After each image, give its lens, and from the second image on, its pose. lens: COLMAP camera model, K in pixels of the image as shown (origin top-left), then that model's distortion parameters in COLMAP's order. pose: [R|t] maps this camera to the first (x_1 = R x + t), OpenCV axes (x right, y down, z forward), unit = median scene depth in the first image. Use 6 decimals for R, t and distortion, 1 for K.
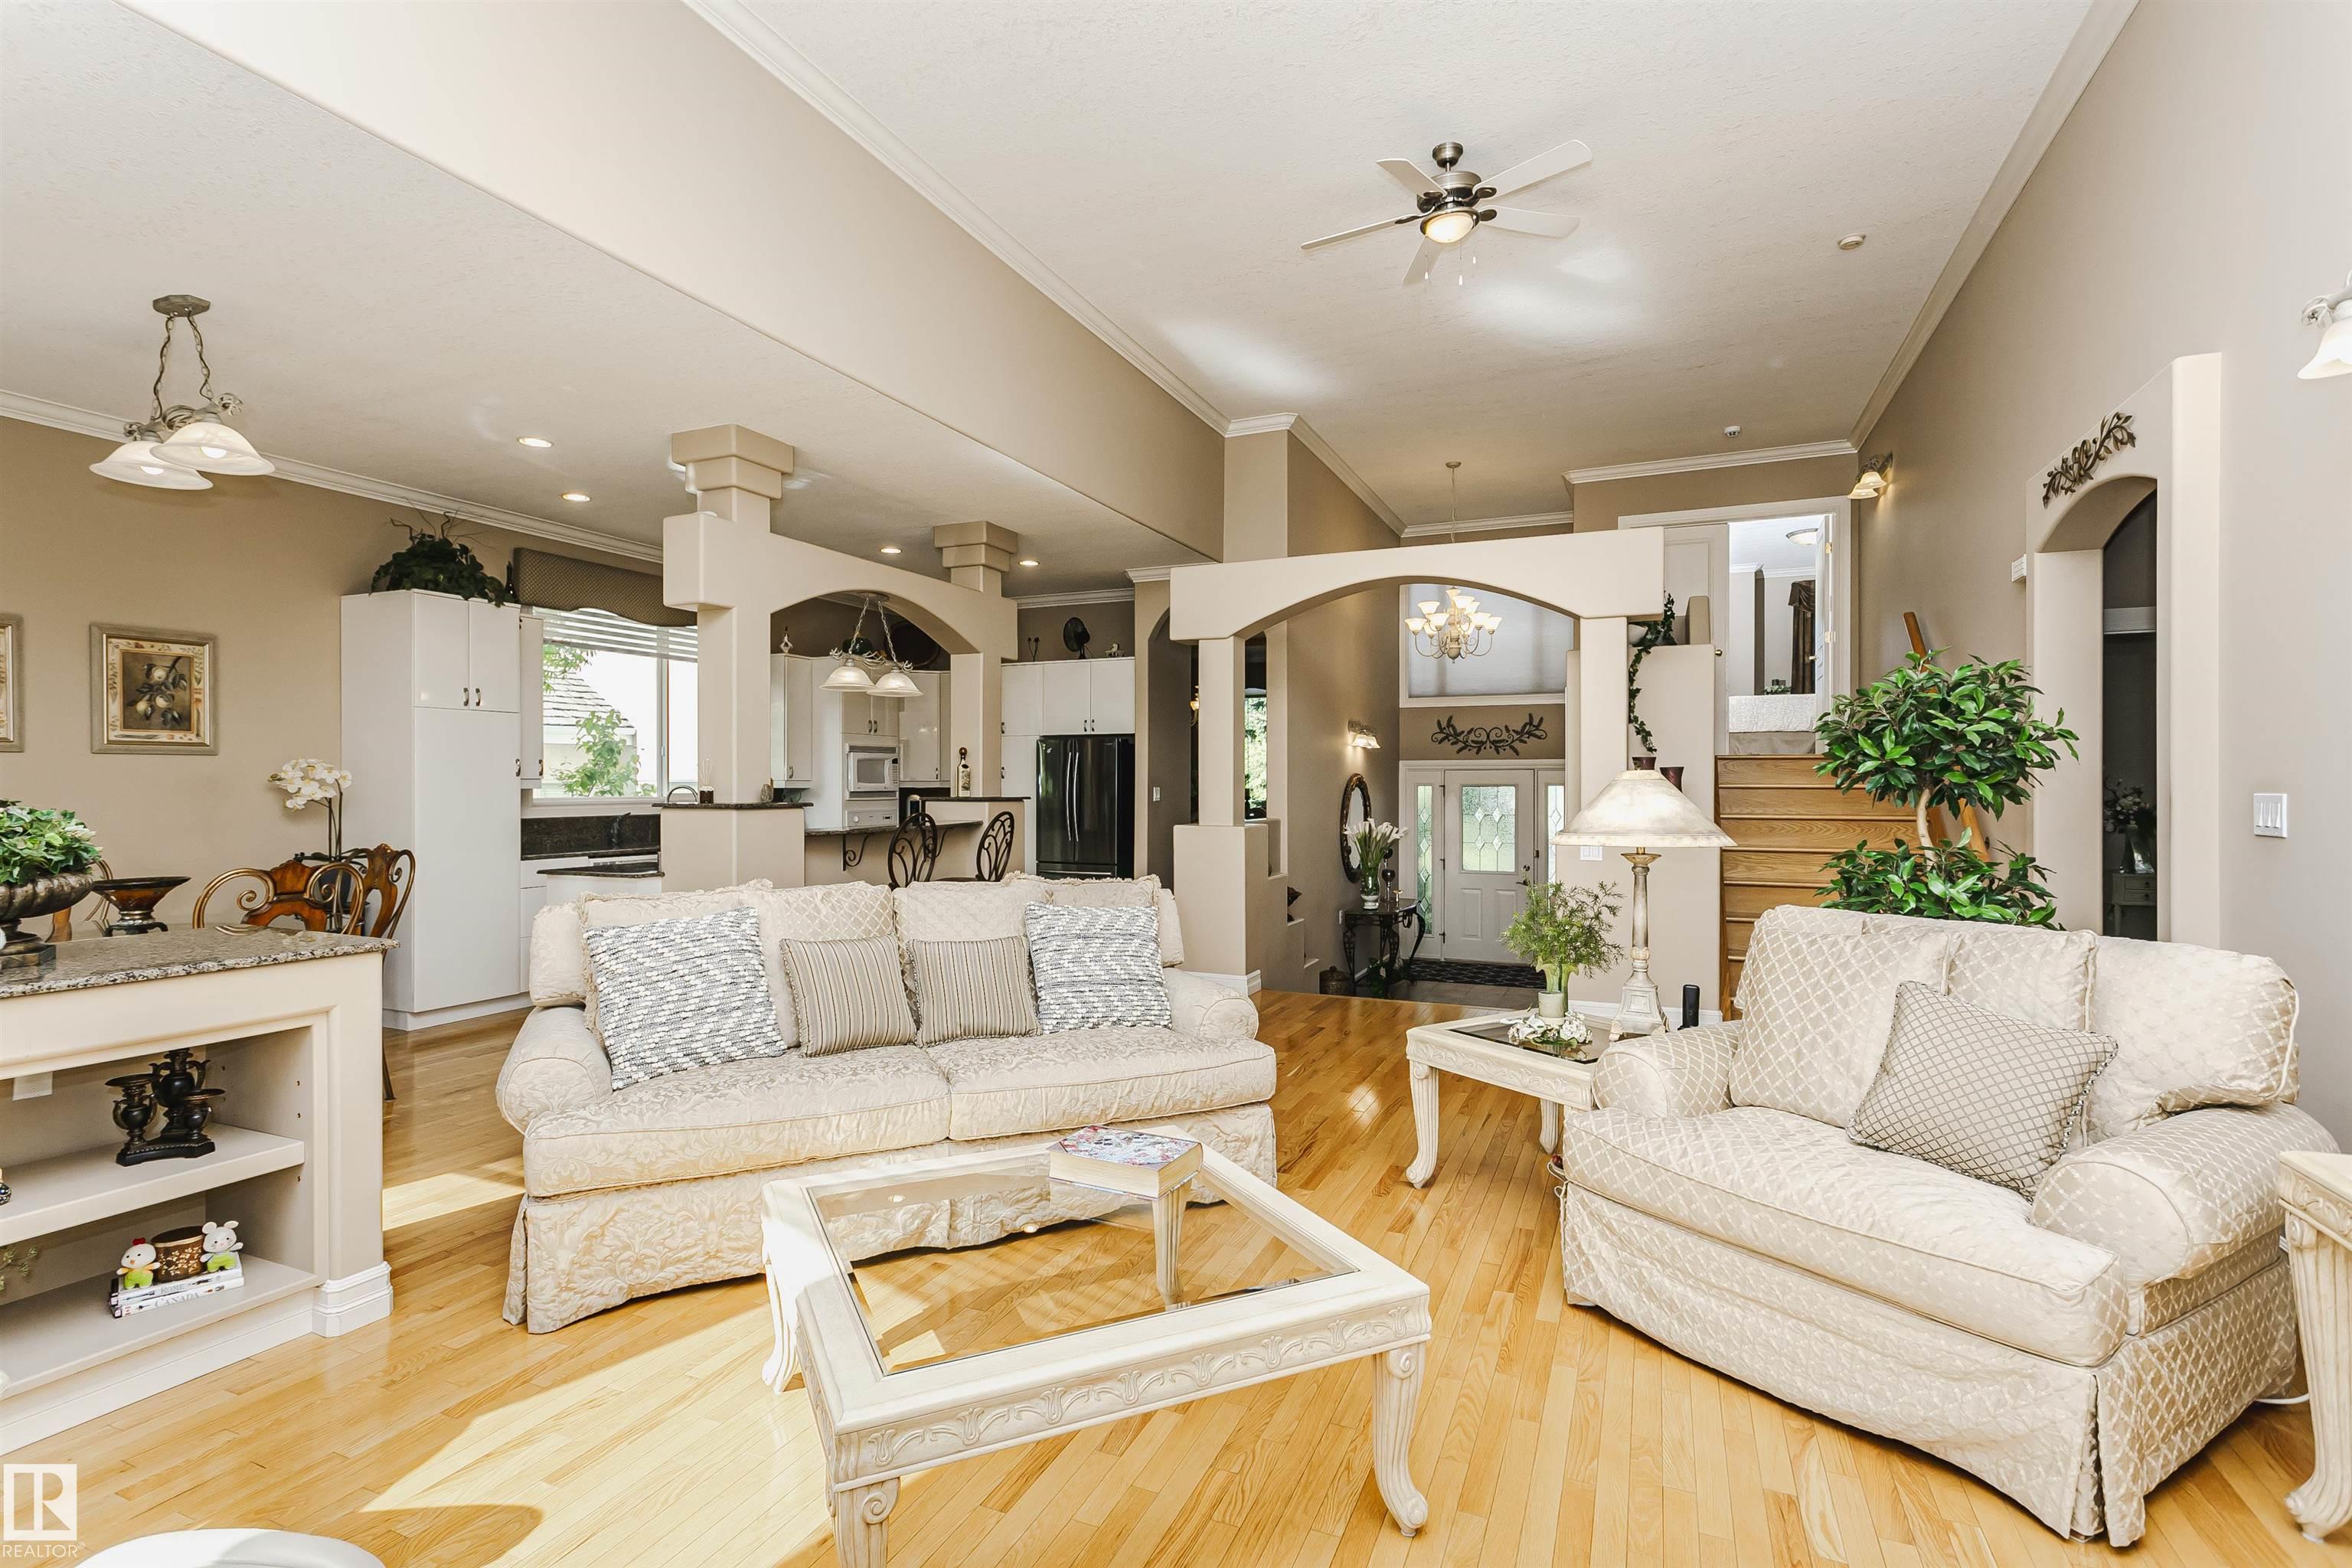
lens RADIAL K [[1133.3, 0, 1176.9], [0, 1133.3, 789.5], [0, 0, 1]] dist [0.010179, -0.000350]
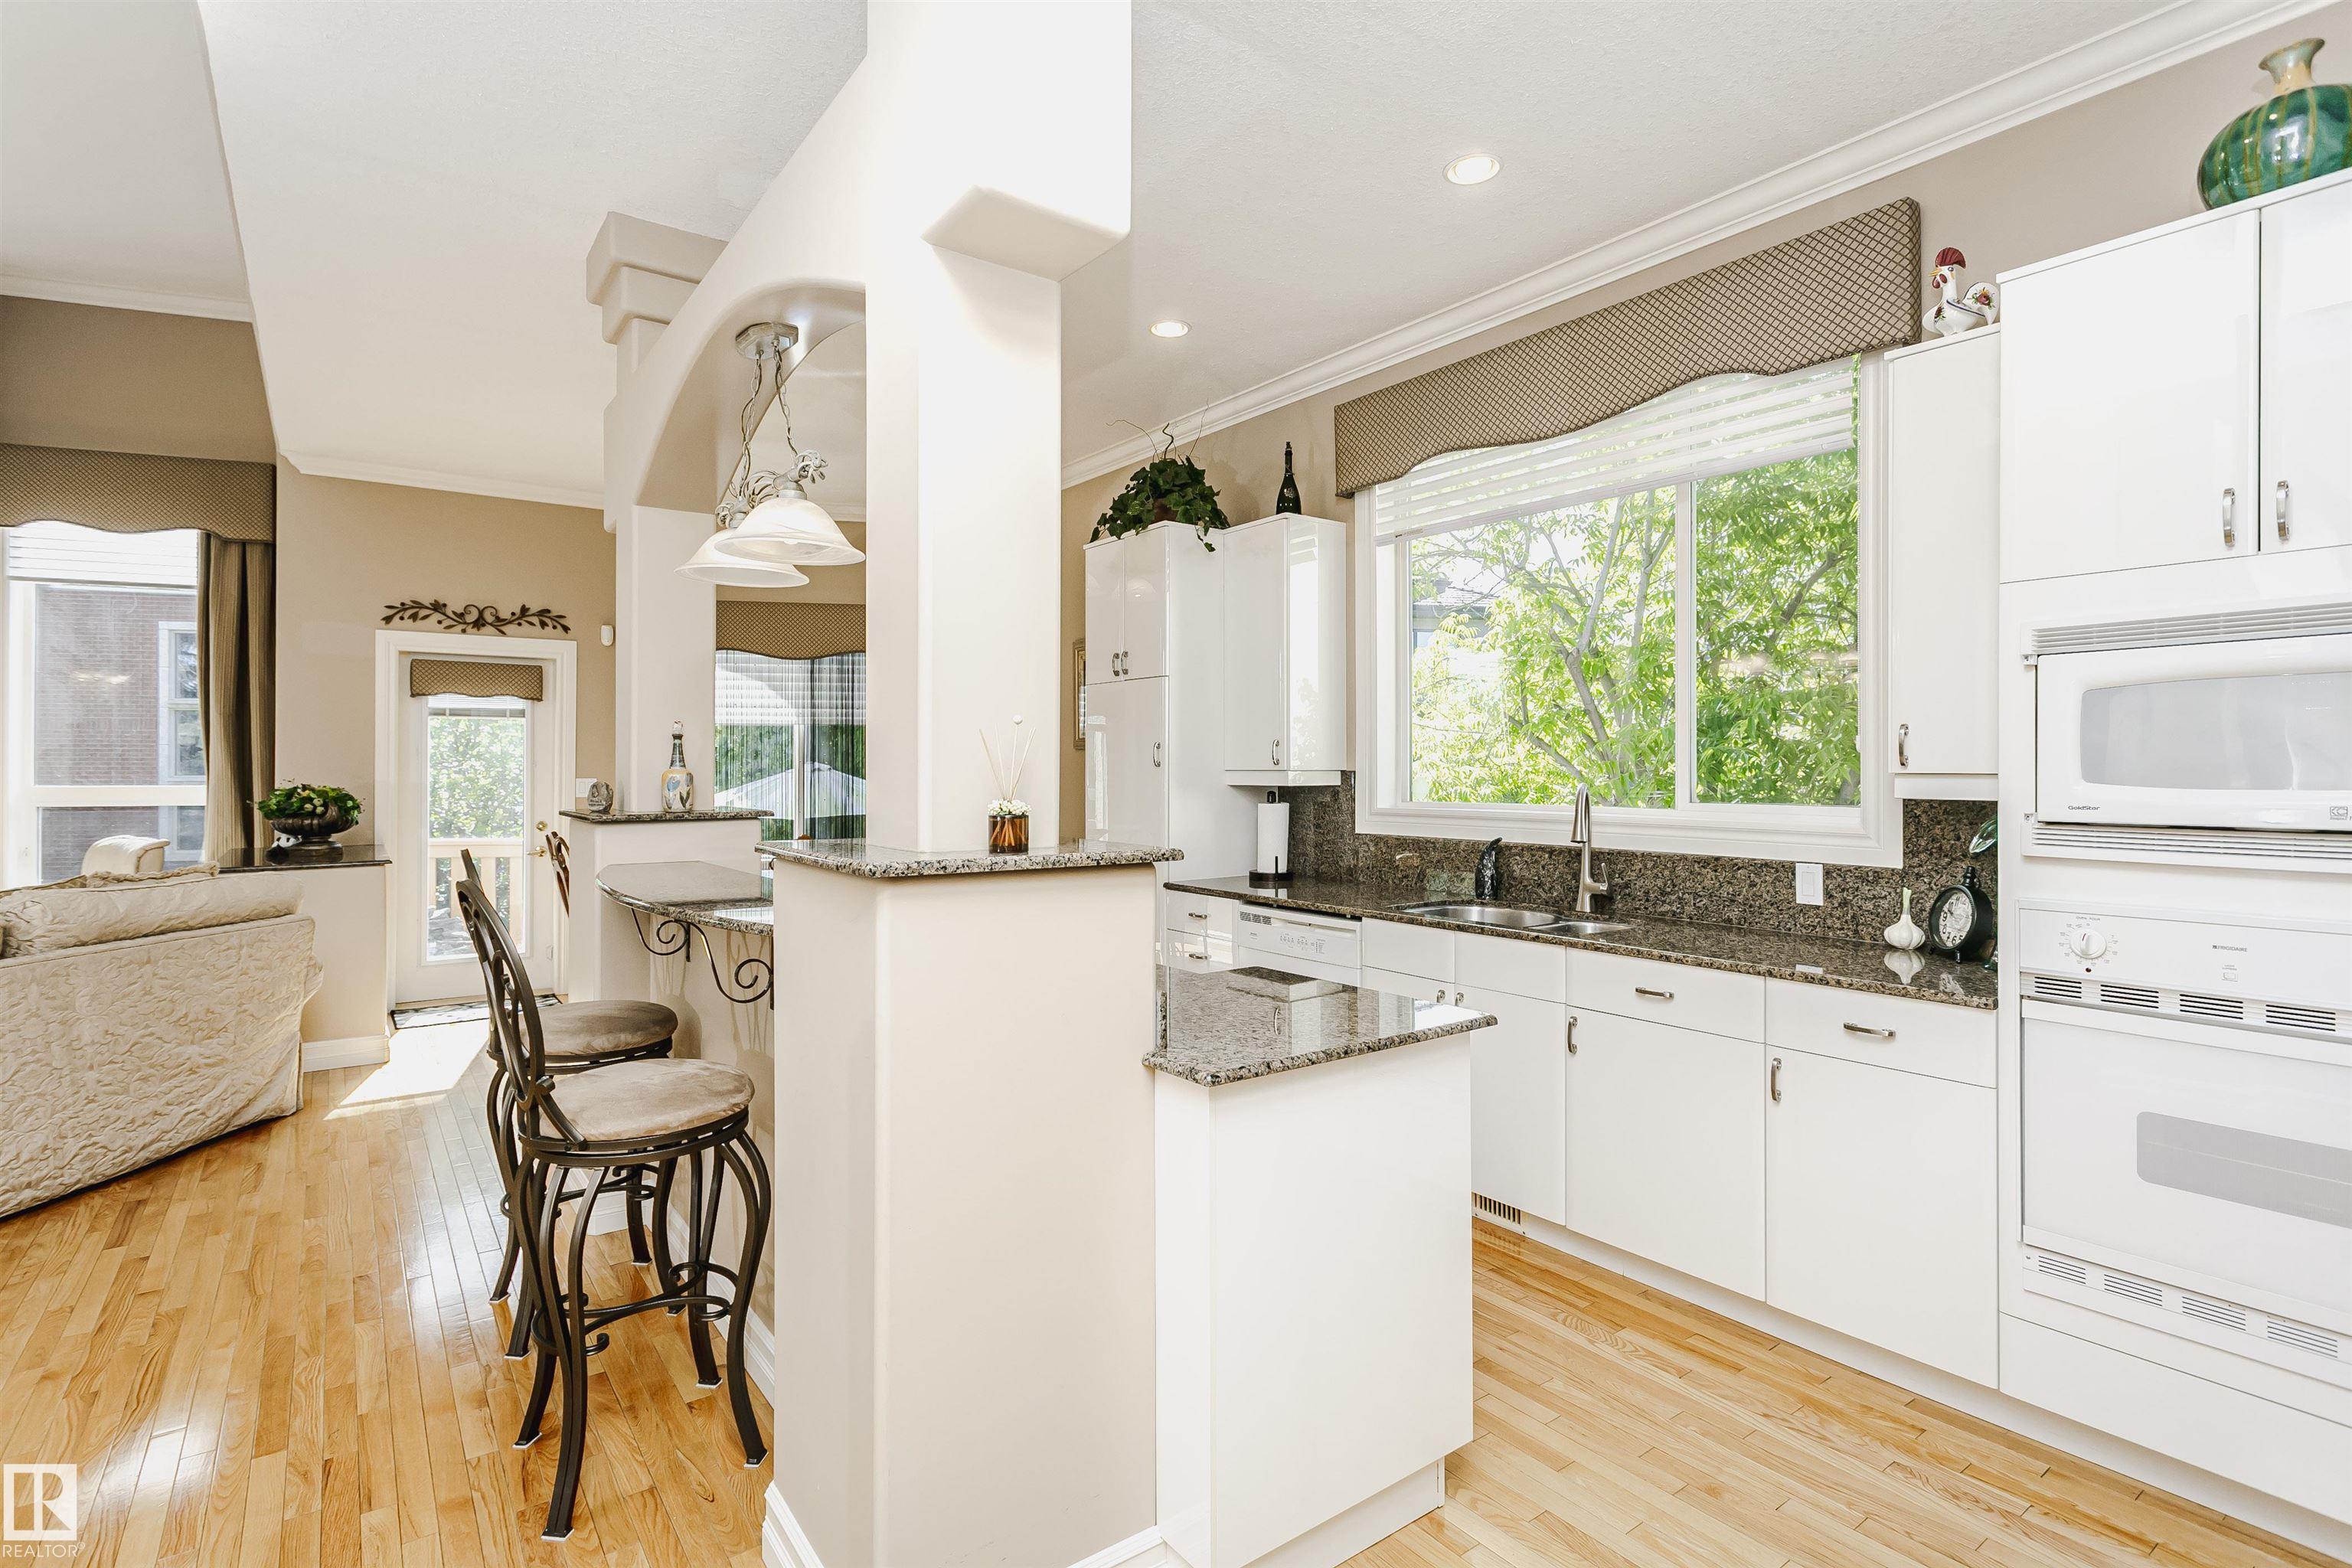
lens RADIAL K [[1133.3, 0, 1136.6], [0, 1133.3, 762.3], [0, 0, 1]] dist [0.010179, -0.000350]
pose [[-0.520328, -0.002493, -0.853963, 0.016603], [-0.003463, 0.999994, -0.000809, -0.009898], [0.853959, 0.002536, -0.520334, 0.981285]]
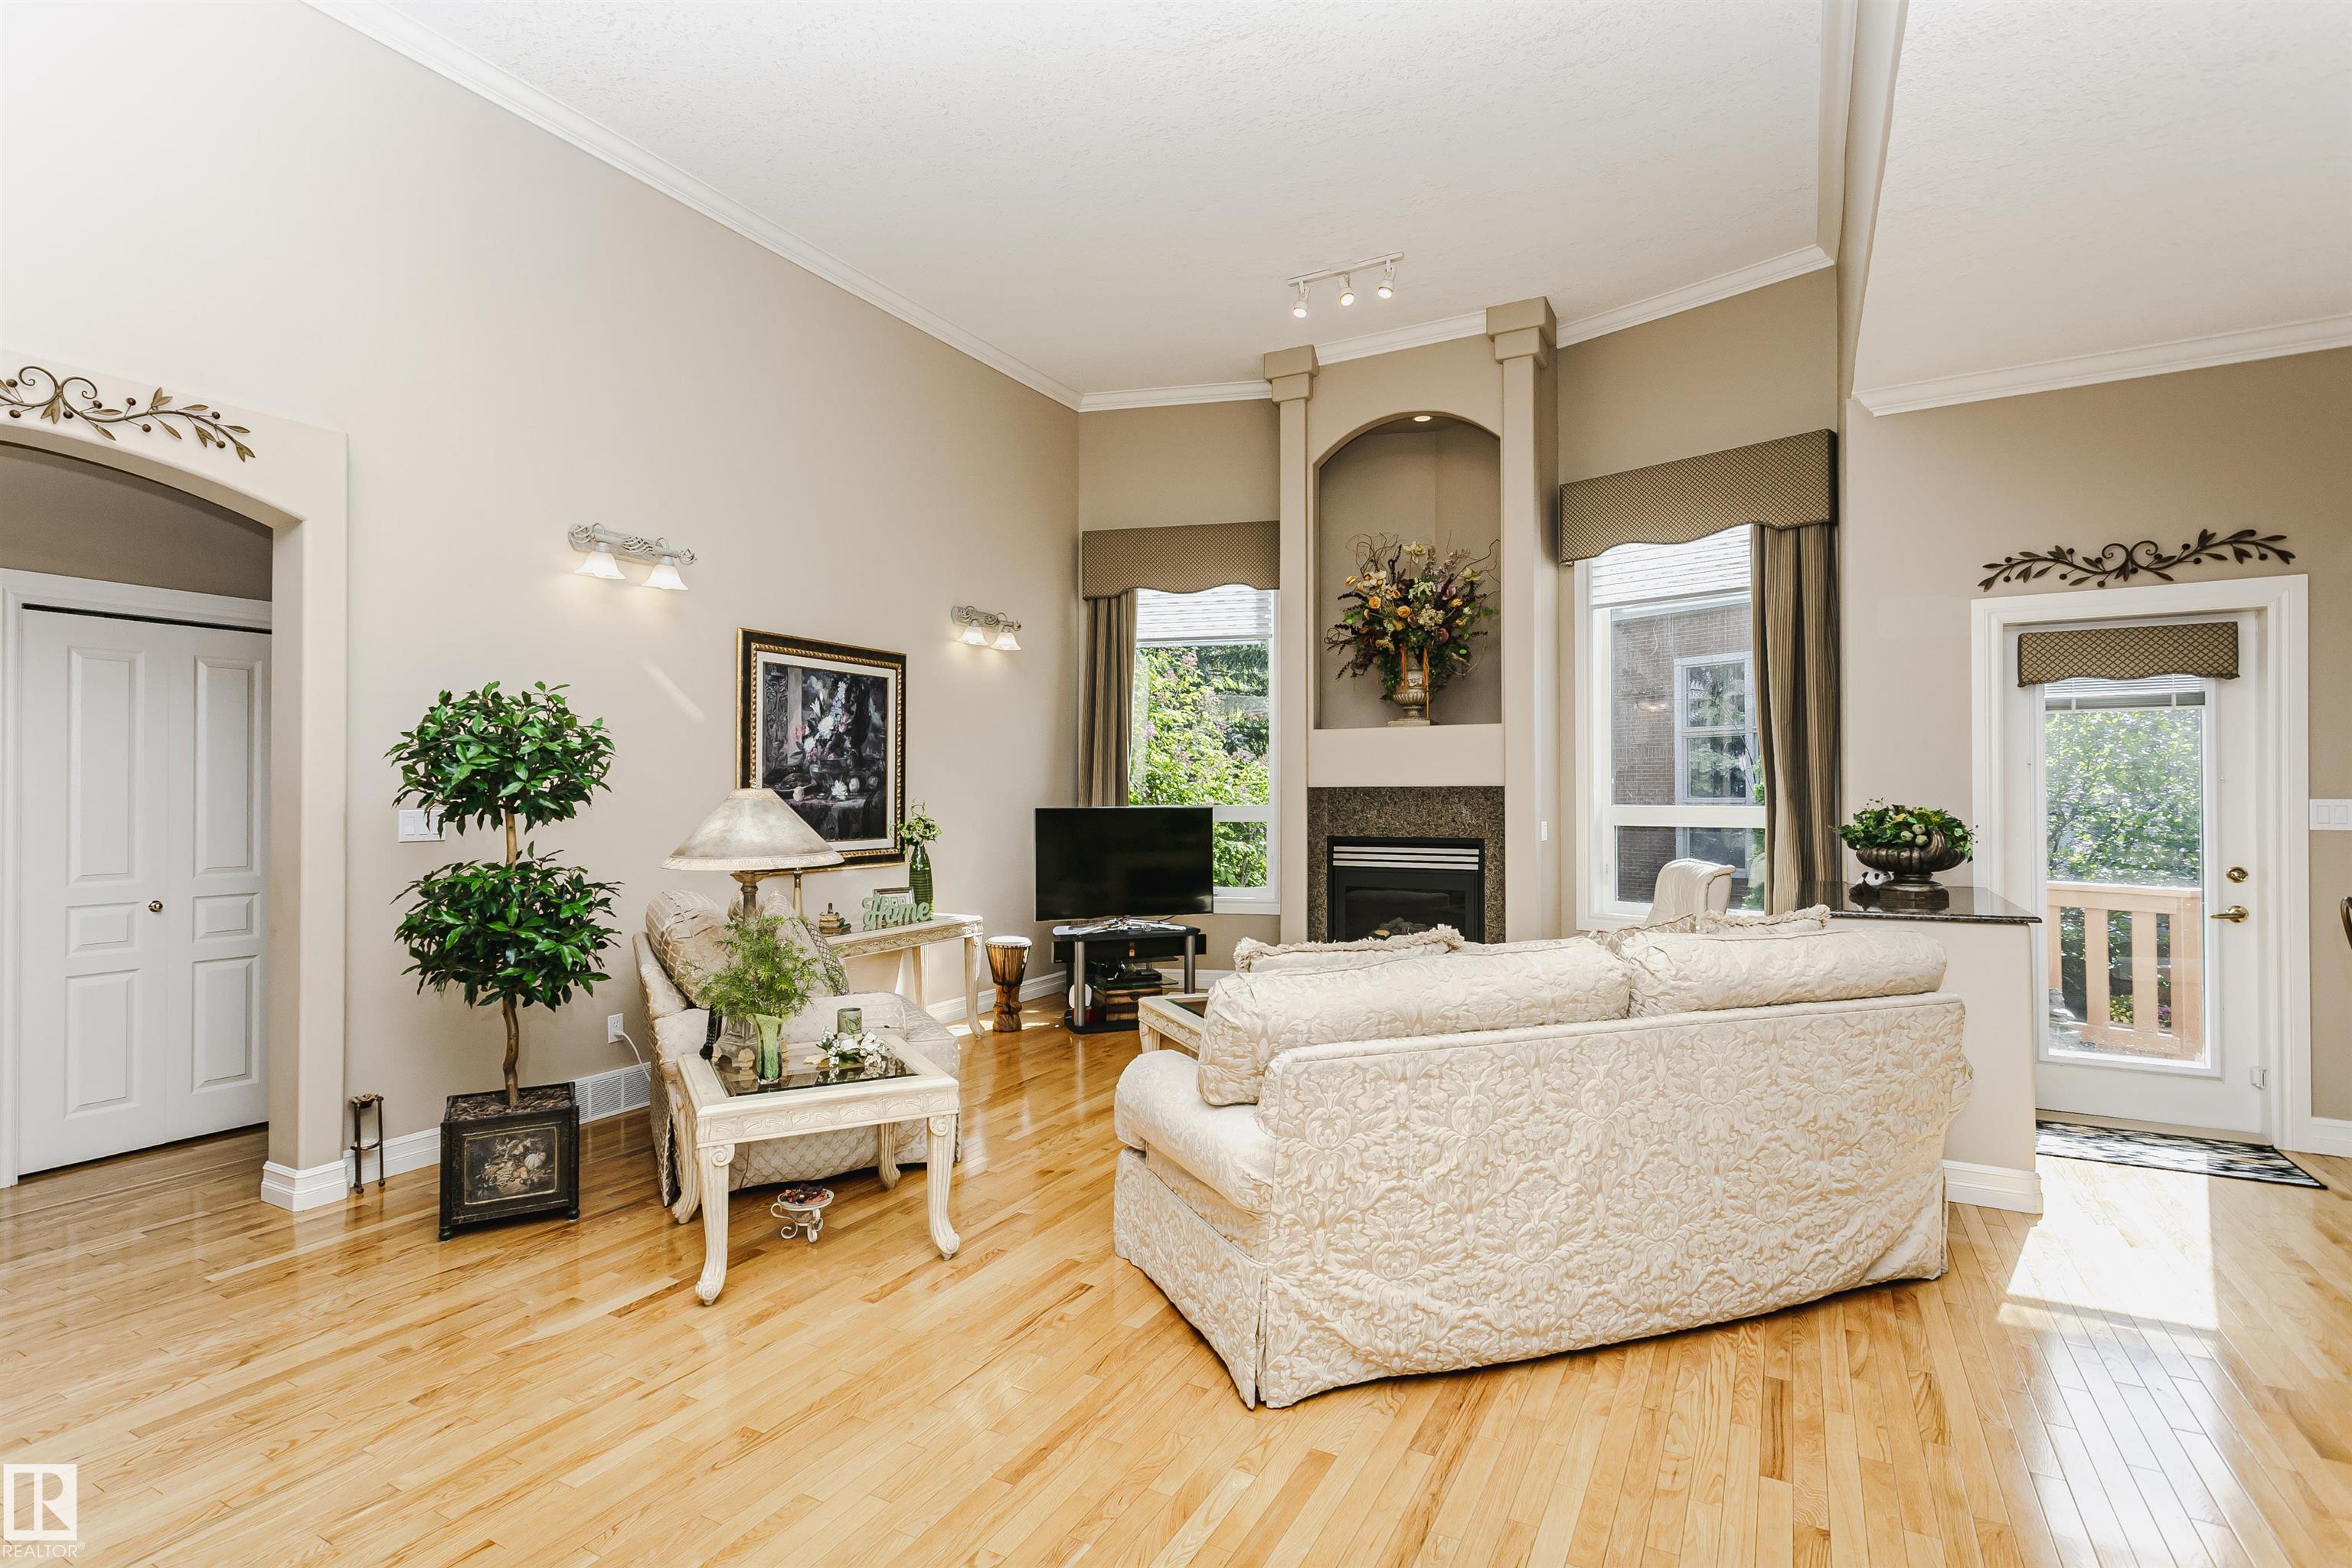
lens RADIAL K [[1133.3, 0, 1157.4], [0, 1133.3, 785.4], [0, 0, 1]] dist [0.010179, -0.000350]
pose [[-0.994963, 0.005315, 0.100106, -0.017435], [0.004934, 0.999980, -0.004051, -0.004730], [-0.100125, -0.003537, -0.994969, 0.777134]]
